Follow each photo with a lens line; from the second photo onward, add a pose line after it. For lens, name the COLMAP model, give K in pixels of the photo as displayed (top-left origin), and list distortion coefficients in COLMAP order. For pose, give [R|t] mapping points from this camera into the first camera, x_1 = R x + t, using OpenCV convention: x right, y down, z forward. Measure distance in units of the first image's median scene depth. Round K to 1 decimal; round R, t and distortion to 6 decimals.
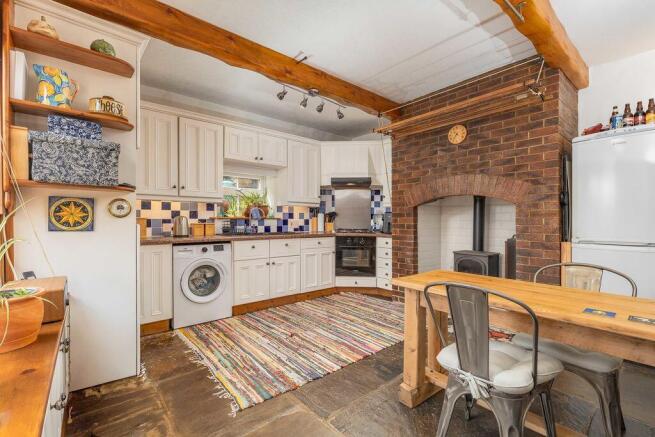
lens RADIAL K [[295.7, 0, 329.3], [0, 295.7, 218.8], [0, 0, 1]] dist [0.000151, -0.000124]
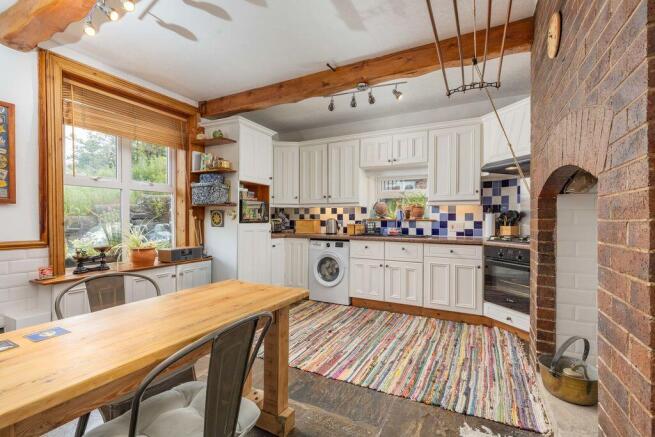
lens RADIAL K [[295.7, 0, 329.3], [0, 295.7, 218.8], [0, 0, 1]] dist [0.000151, -0.000124]
pose [[0.370652, -0.001701, -0.928770, 0.669533], [0.000575, 0.999999, -0.001602, -0.004903], [0.928772, 0.000059, 0.370653, 0.474924]]
